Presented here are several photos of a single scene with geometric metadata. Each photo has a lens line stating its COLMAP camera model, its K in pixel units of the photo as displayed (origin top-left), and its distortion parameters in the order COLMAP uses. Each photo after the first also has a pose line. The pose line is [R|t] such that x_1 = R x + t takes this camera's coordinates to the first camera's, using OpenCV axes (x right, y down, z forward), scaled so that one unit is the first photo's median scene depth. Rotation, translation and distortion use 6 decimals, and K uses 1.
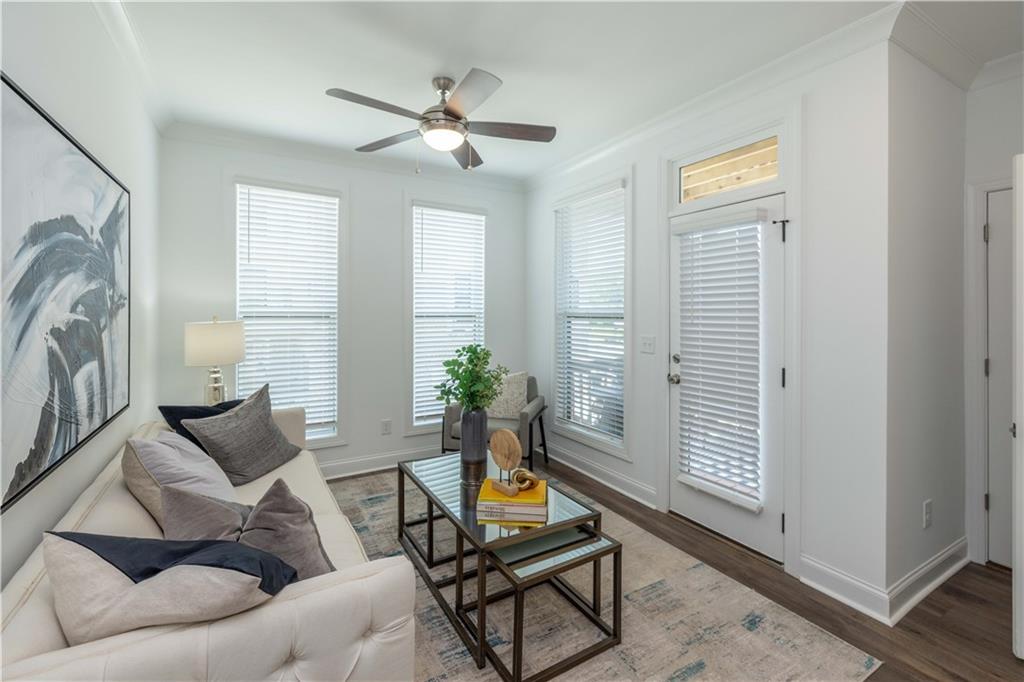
lens RADIAL K [[456.3, 0, 513.2], [0, 456.3, 311.2], [0, 0, 1]] dist [-0.000605, 0.000005]
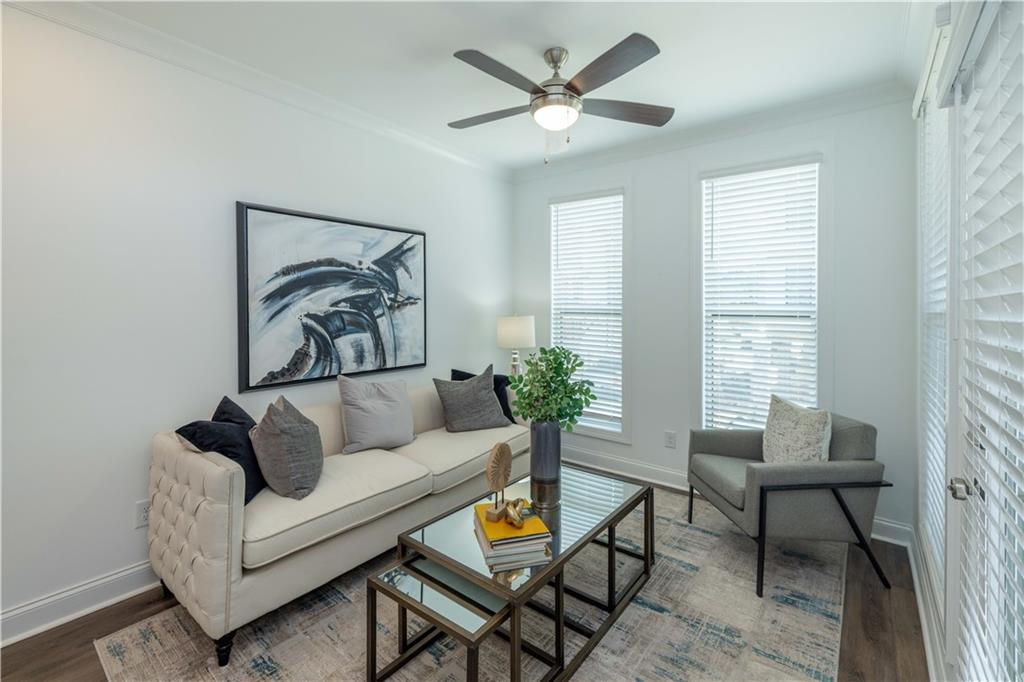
lens RADIAL K [[445.5, 0, 489.8], [0, 445.5, 320.4], [0, 0, 1]] dist [-0.000627, -0.000046]
pose [[0.340623, 0.027855, -0.939787, 0.544786], [-0.007682, 0.999610, 0.026844, 0.002824], [0.940169, -0.001924, 0.340704, 0.490448]]
